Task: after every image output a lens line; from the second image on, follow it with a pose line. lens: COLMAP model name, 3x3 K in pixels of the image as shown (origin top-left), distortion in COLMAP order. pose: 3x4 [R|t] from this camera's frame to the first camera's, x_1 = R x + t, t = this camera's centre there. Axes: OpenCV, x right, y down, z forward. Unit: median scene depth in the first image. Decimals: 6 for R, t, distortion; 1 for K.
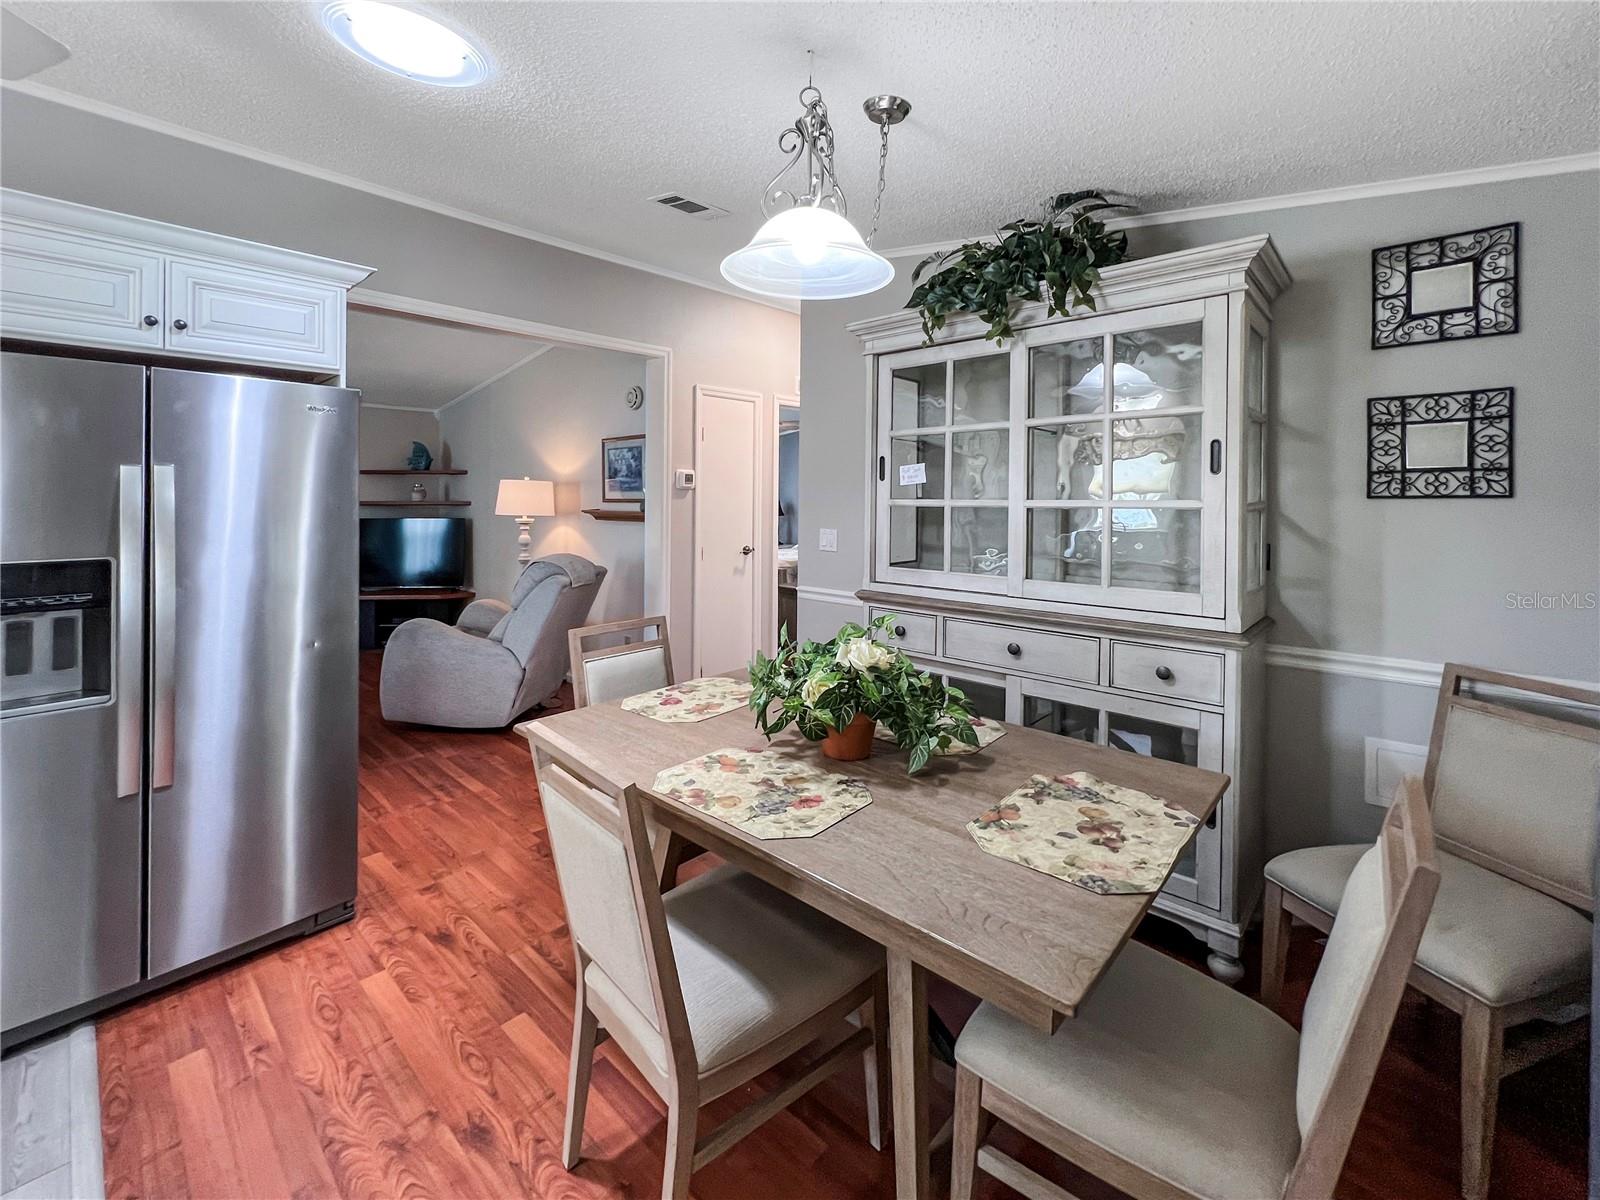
lens RADIAL K [[673.7, 0, 801.3], [0, 673.7, 497.1], [0, 0, 1]] dist [-0.000388, -0.000132]
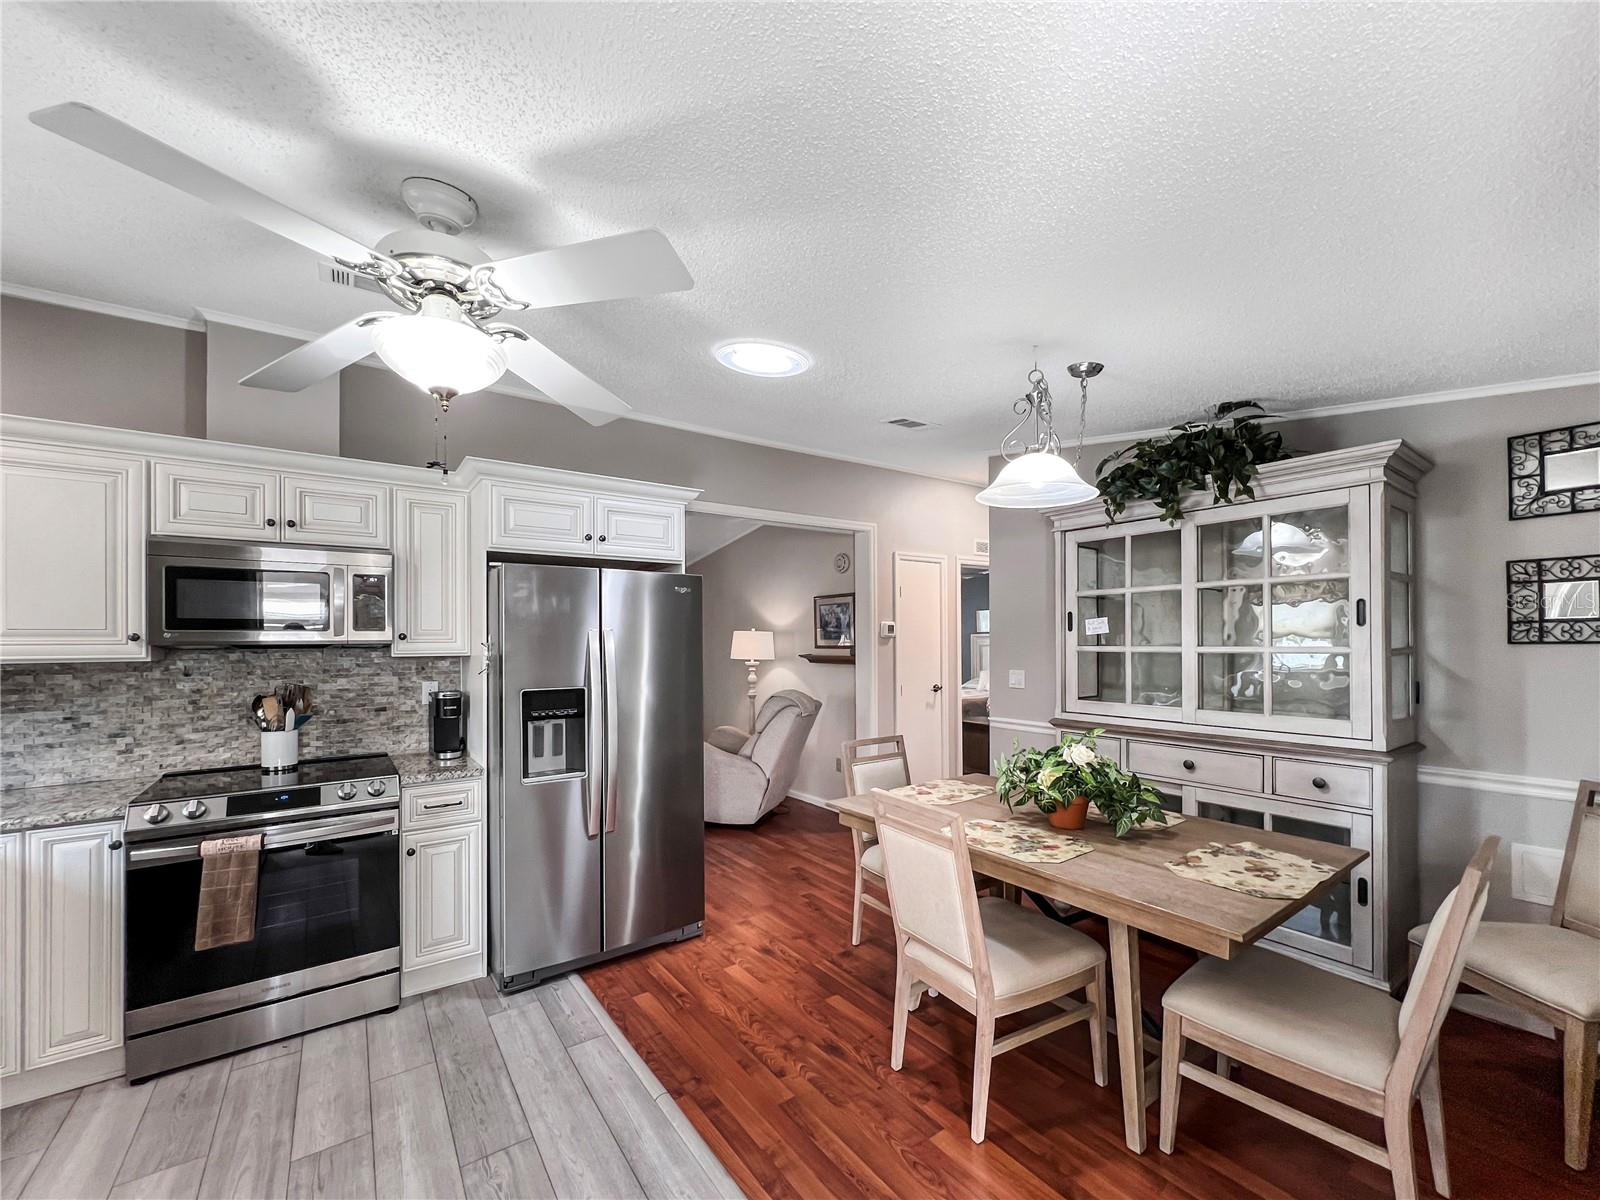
lens RADIAL K [[650.9, 0, 818.5], [0, 650.9, 629.8], [0, 0, 1]] dist [-0.000762, 0.000279]
pose [[0.981645, -0.011770, -0.190353, -0.149012], [0.008731, 0.999821, -0.016798, -0.014835], [0.190517, 0.014828, 0.981572, -0.380604]]
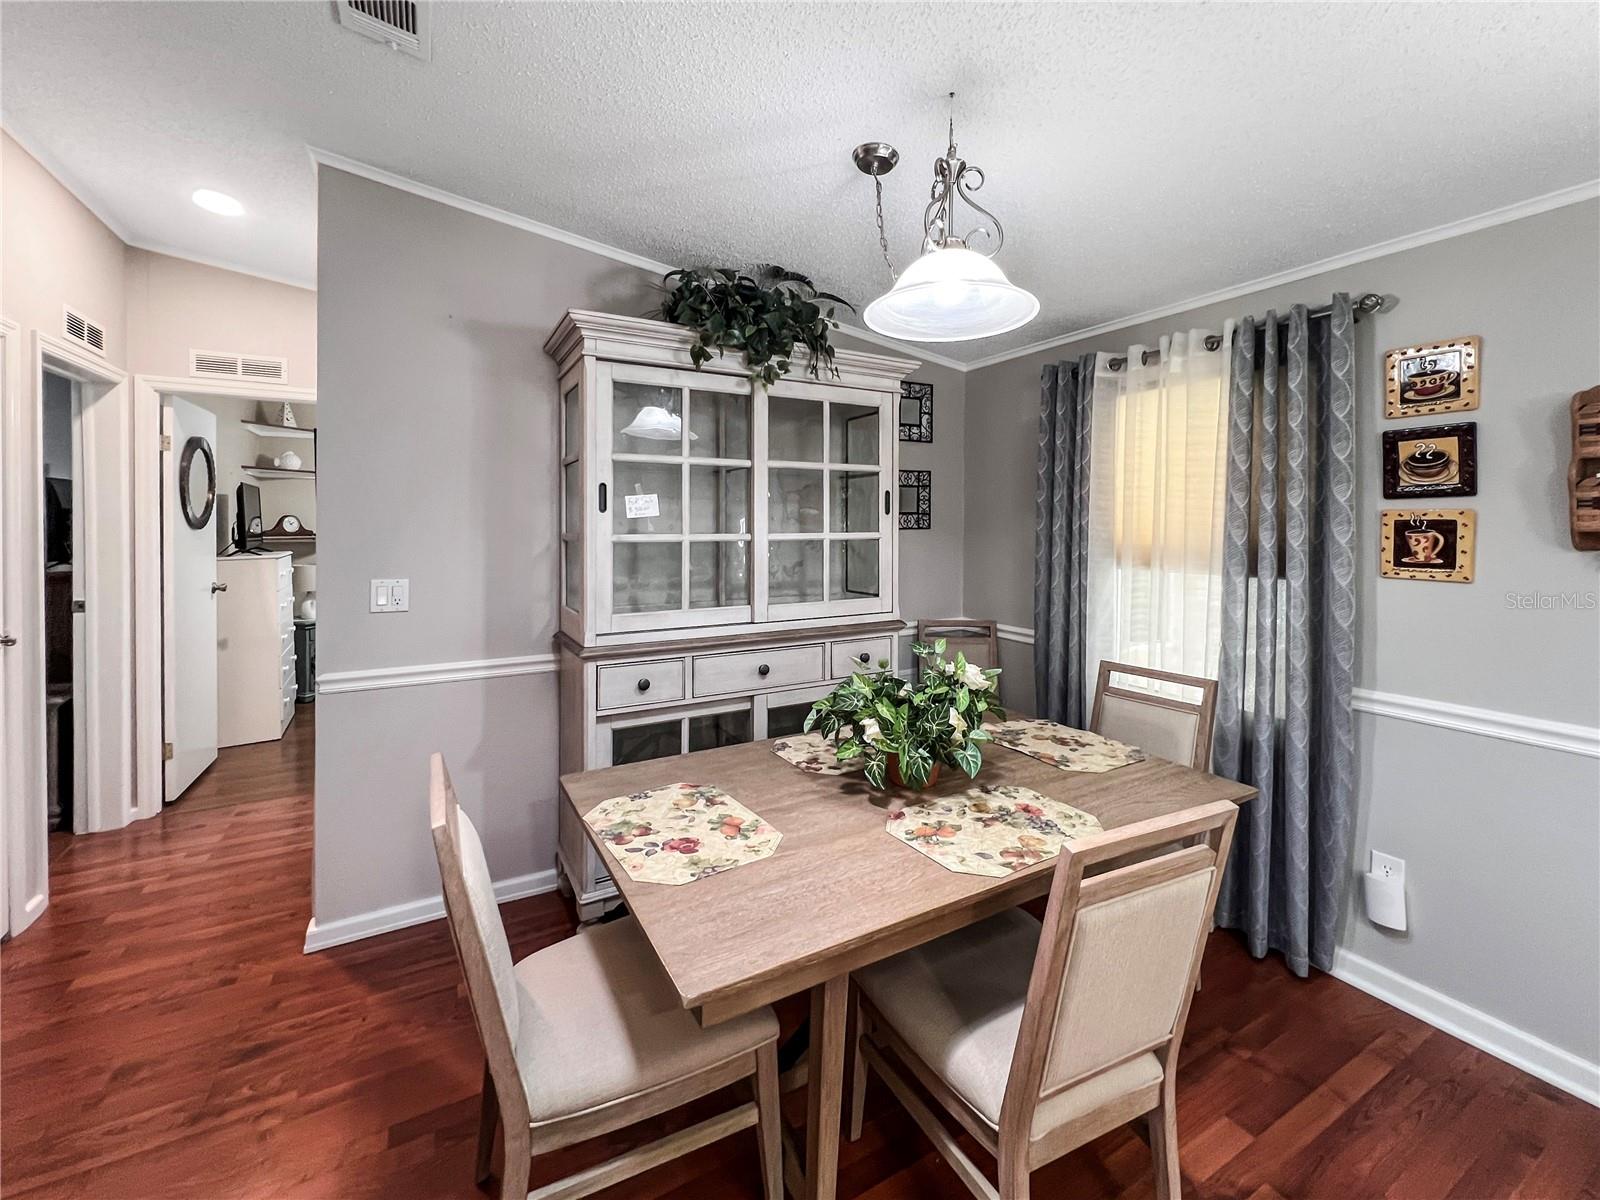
lens RADIAL K [[665.6, 0, 795.1], [0, 665.6, 537.4], [0, 0, 1]] dist [-0.001107, -0.000054]
pose [[0.321482, -0.023348, 0.946628, -0.787418], [-0.001131, 0.999686, 0.025041, -0.019403], [-0.946915, -0.009121, 0.321355, 0.693468]]
